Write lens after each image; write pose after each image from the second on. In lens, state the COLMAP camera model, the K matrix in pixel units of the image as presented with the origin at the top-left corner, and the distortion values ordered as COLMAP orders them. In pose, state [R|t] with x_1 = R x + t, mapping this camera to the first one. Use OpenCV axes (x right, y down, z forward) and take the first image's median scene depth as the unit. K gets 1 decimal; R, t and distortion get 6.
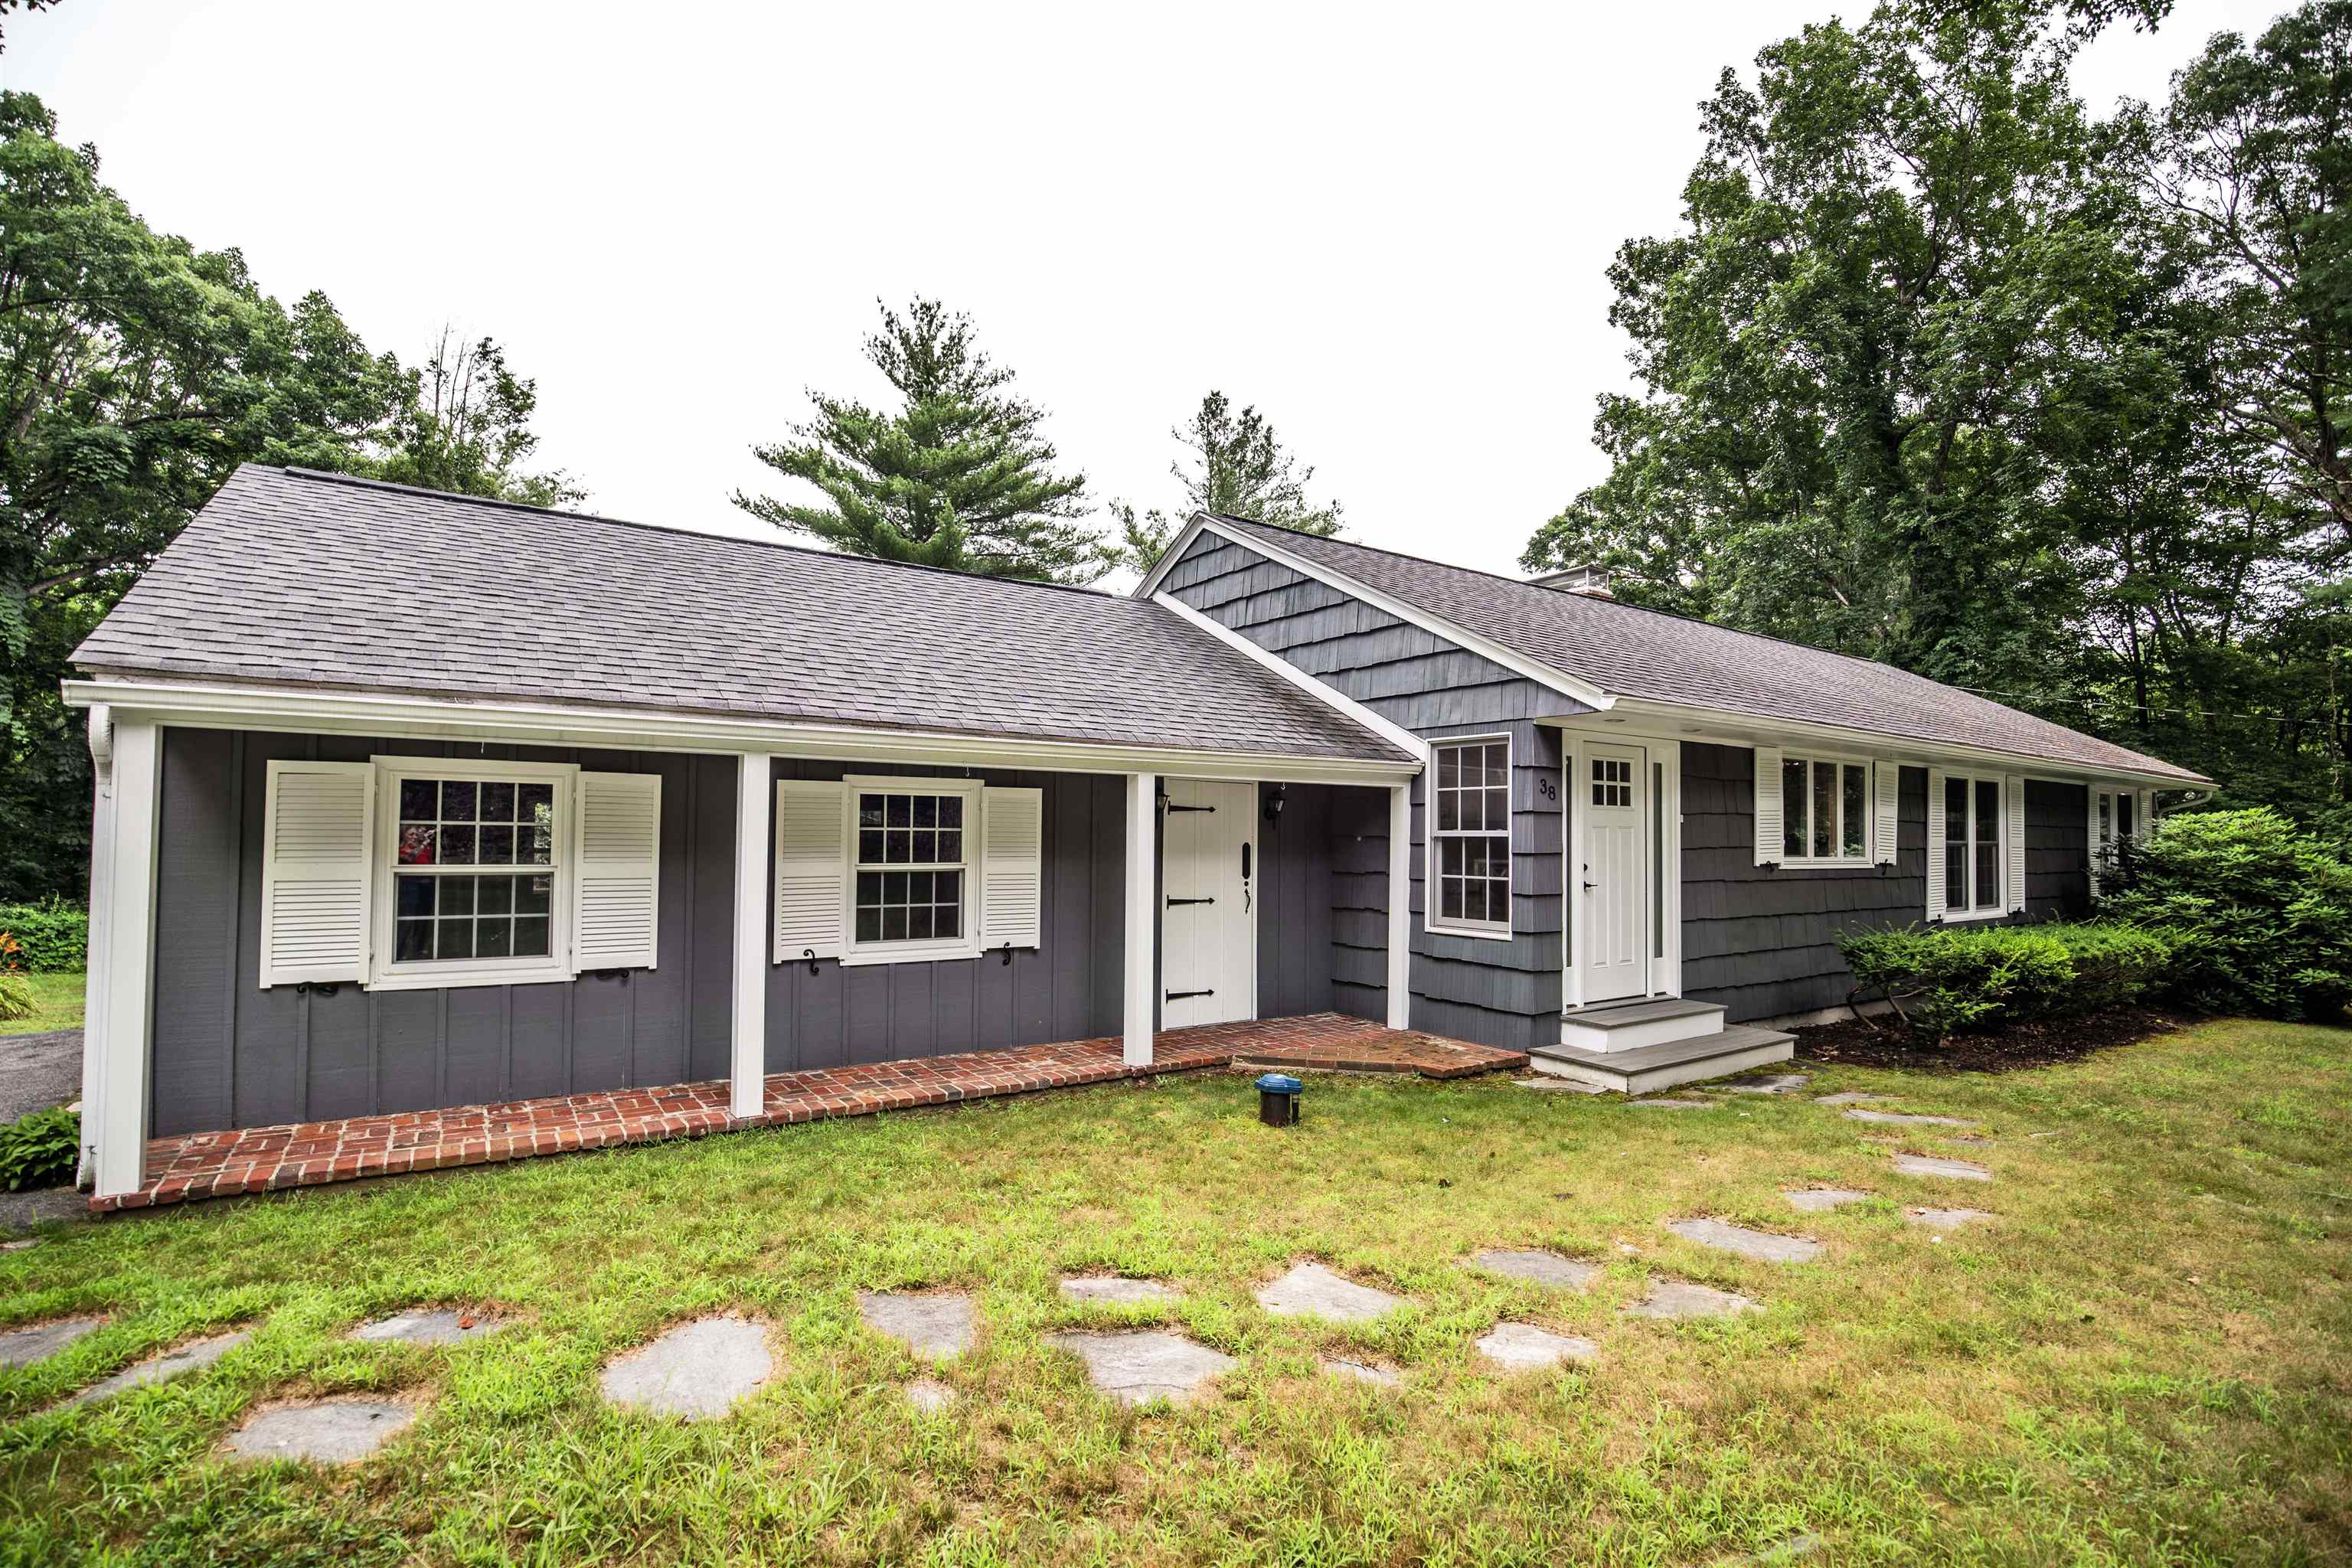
lens RADIAL K [[1093.9, 0, 1173.4], [0, 1093.9, 801.2], [0, 0, 1]] dist [-0.023932, 0.000258]
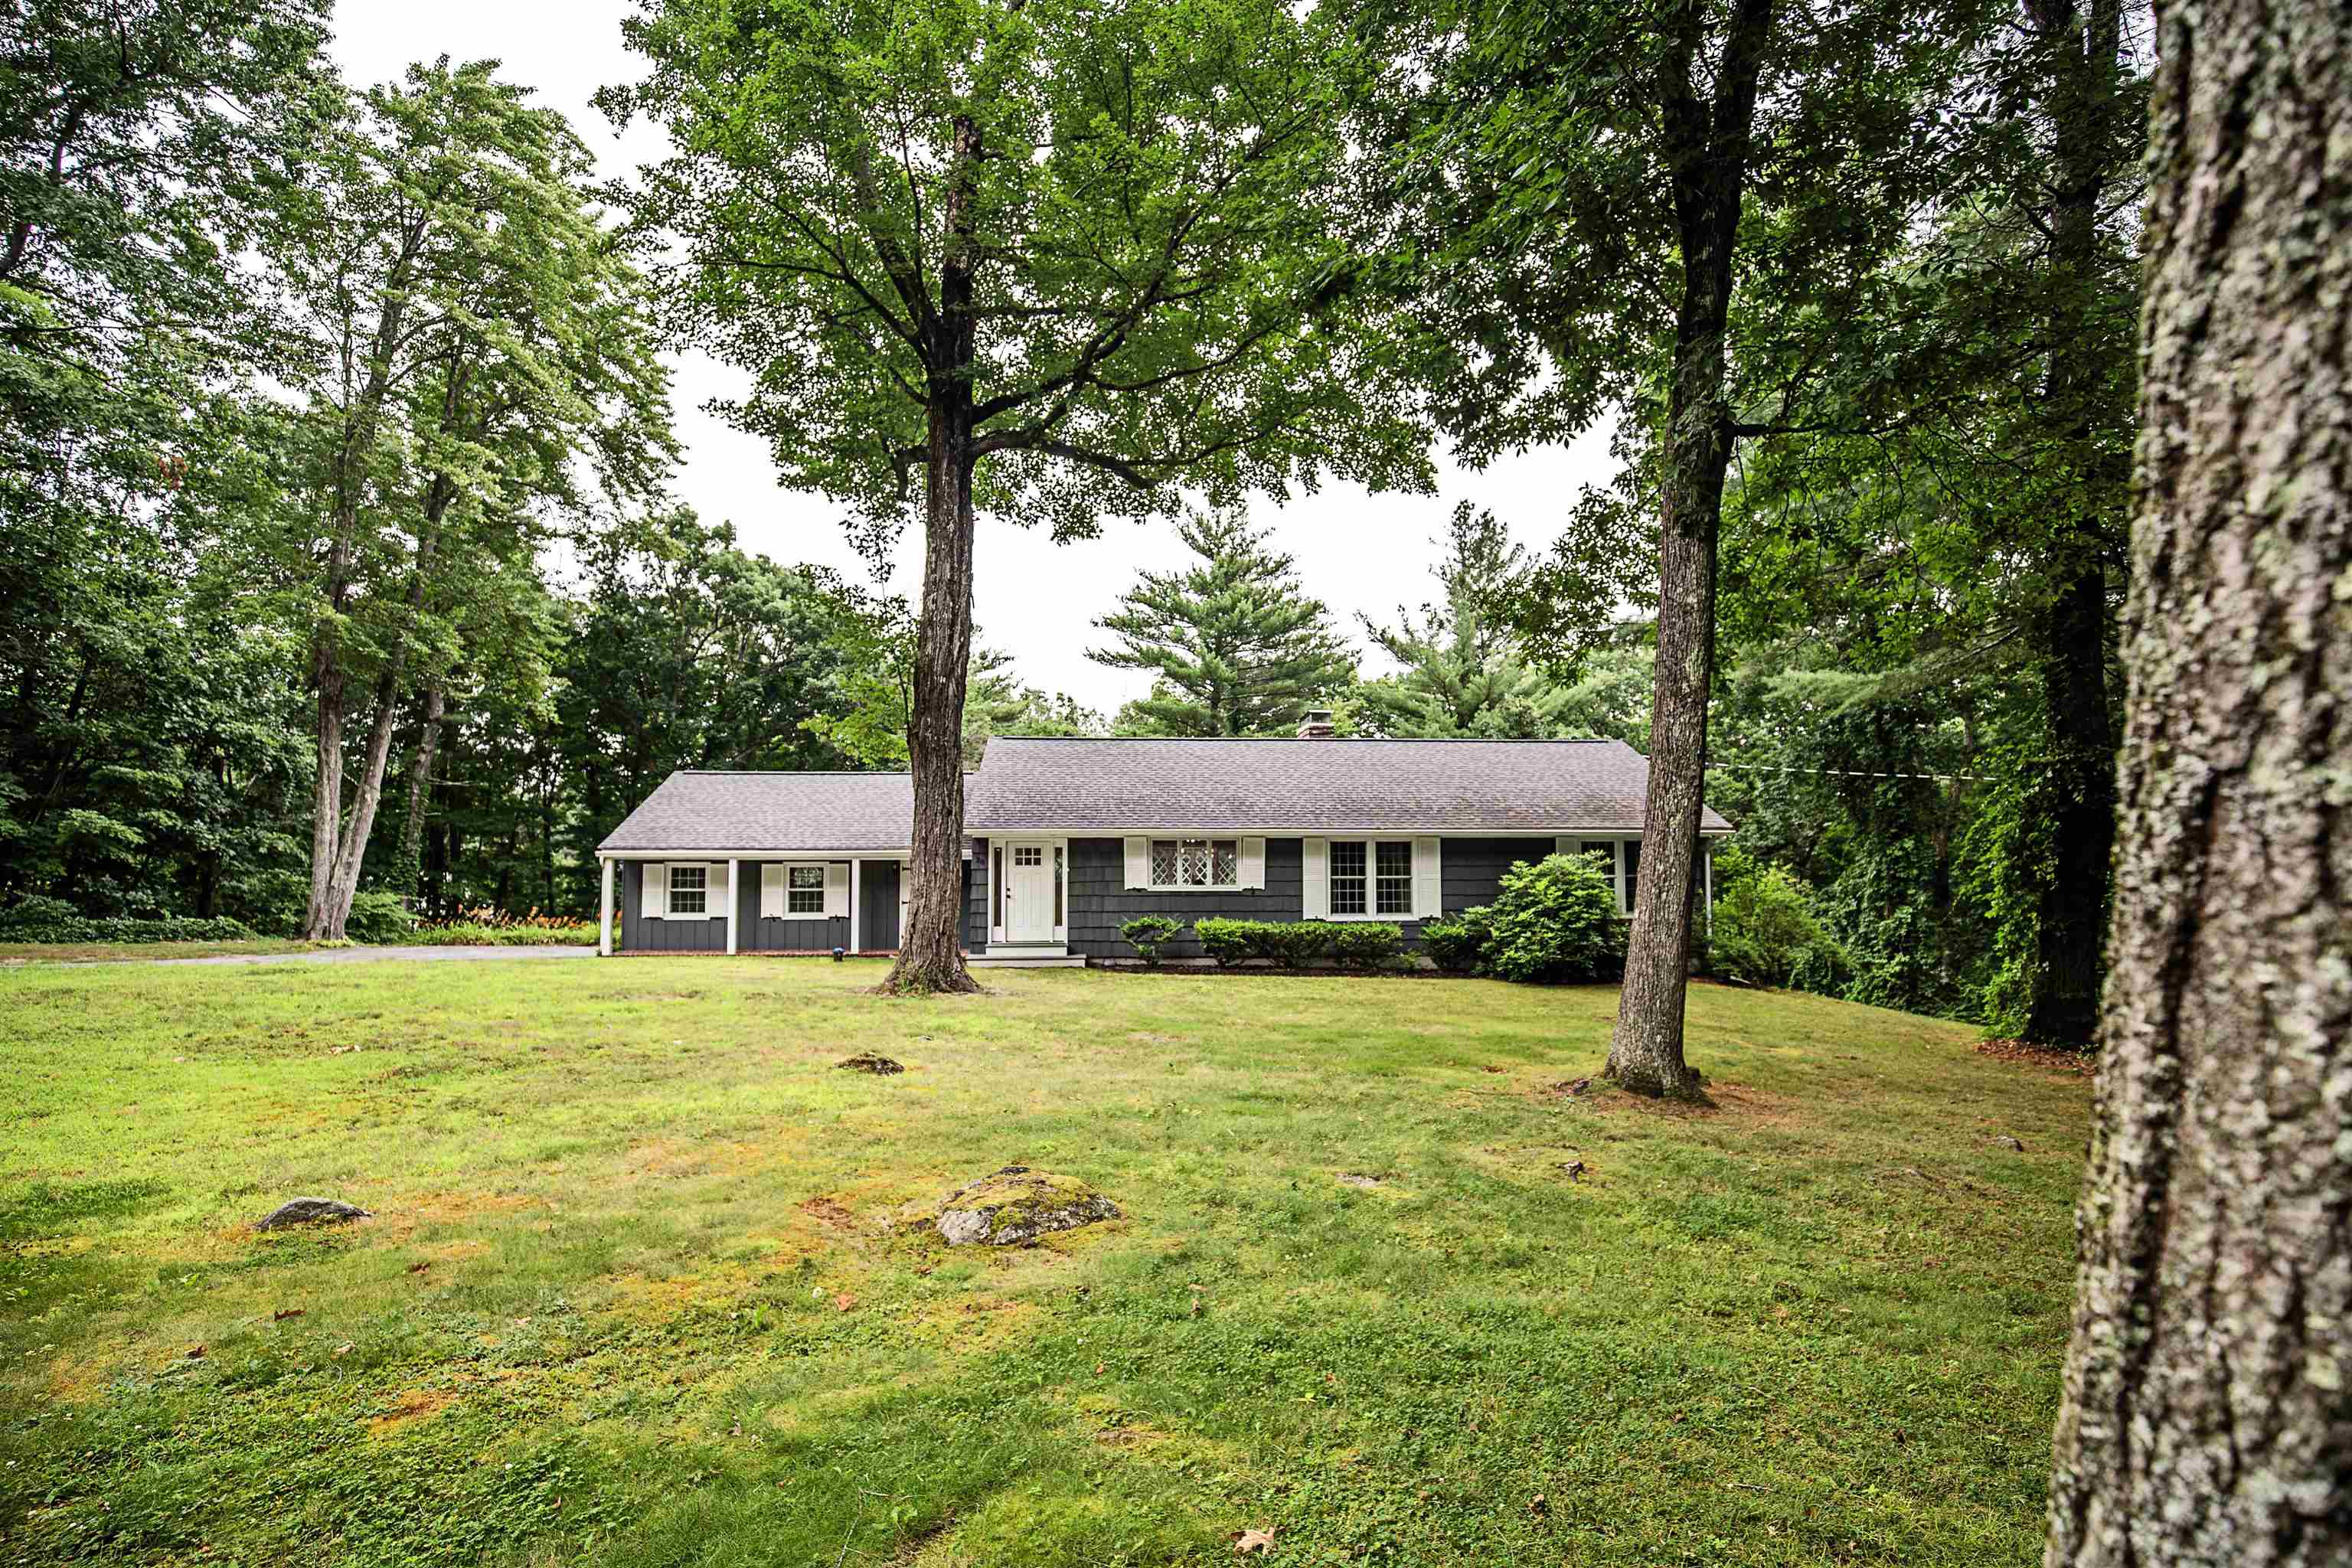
lens RADIAL K [[1093.9, 0, 1173.4], [0, 1093.9, 801.2], [0, 0, 1]] dist [-0.023932, 0.000258]
pose [[0.860569, -0.046327, -0.507223, 1.908063], [0.029534, 0.998718, -0.041109, -0.029400], [0.508477, 0.020397, 0.860834, -0.993186]]
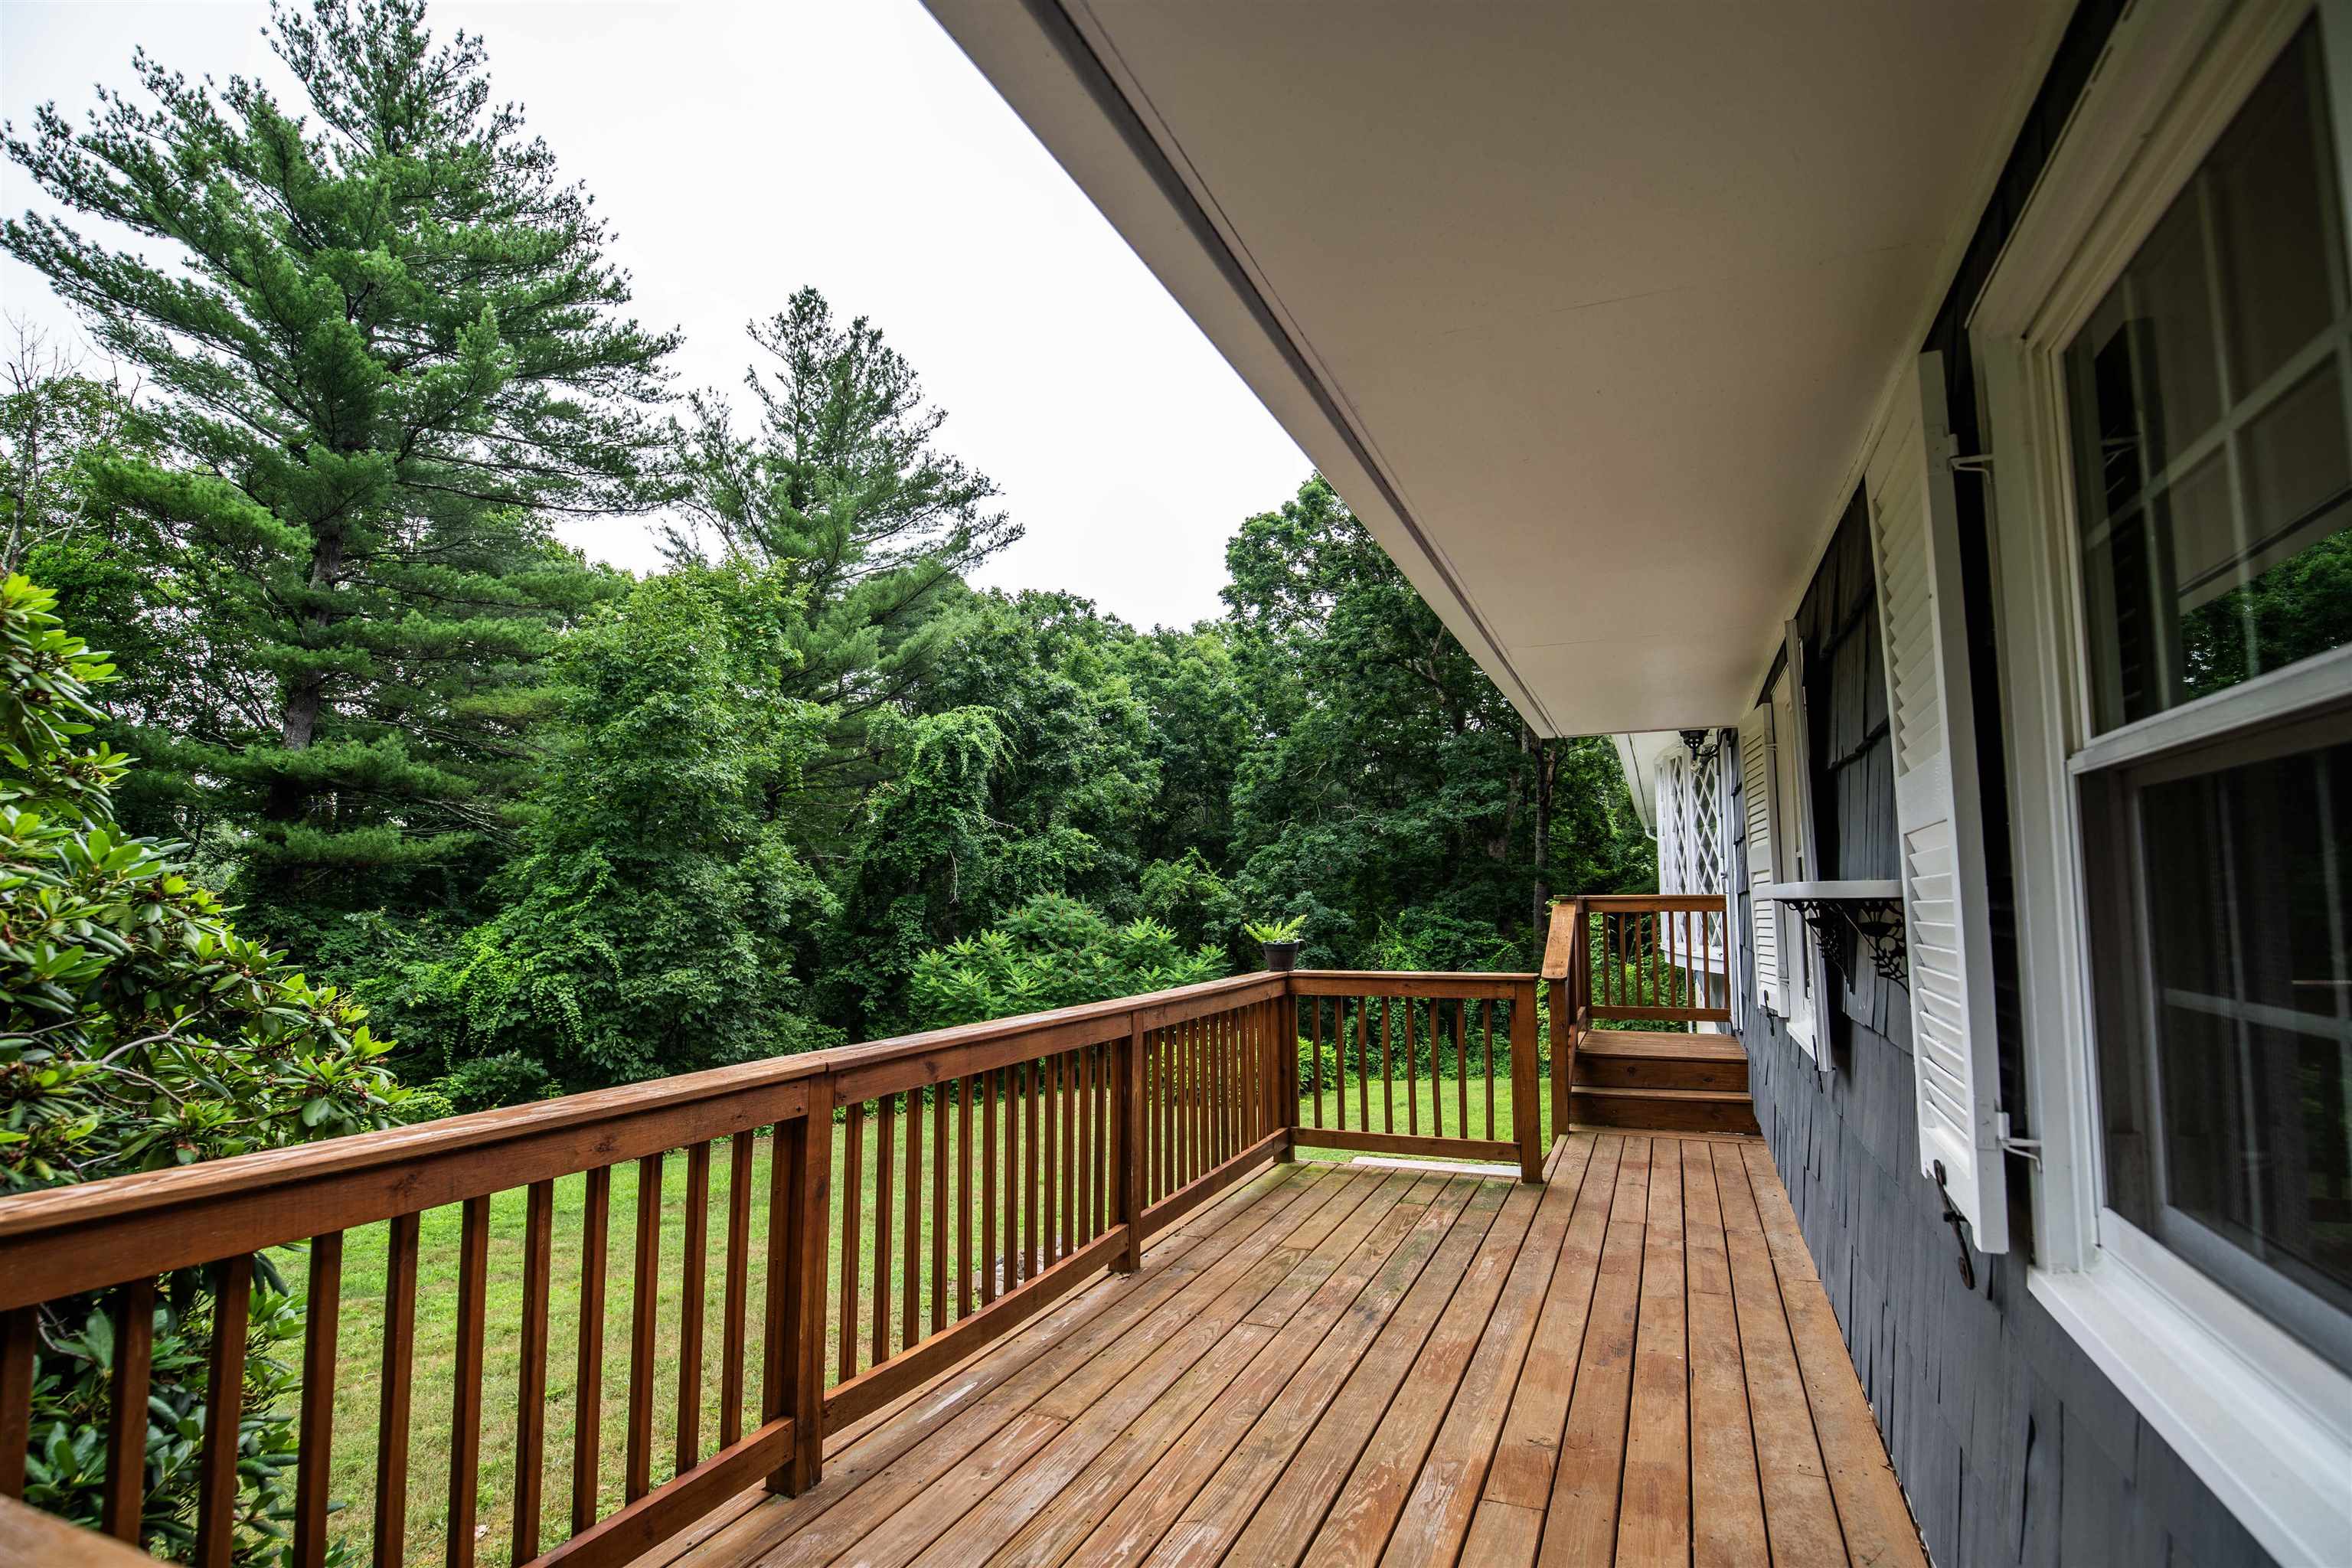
lens RADIAL K [[1155.8, 0, 1176.0], [0, 1155.8, 784.0], [0, 0, 1]] dist [-0.022466, 0.001038]
pose [[0.843751, 0.033843, 0.535668, -0.842557], [0.004128, 0.997572, -0.069527, 0.076338], [-0.536720, 0.060875, 0.841562, 1.242929]]
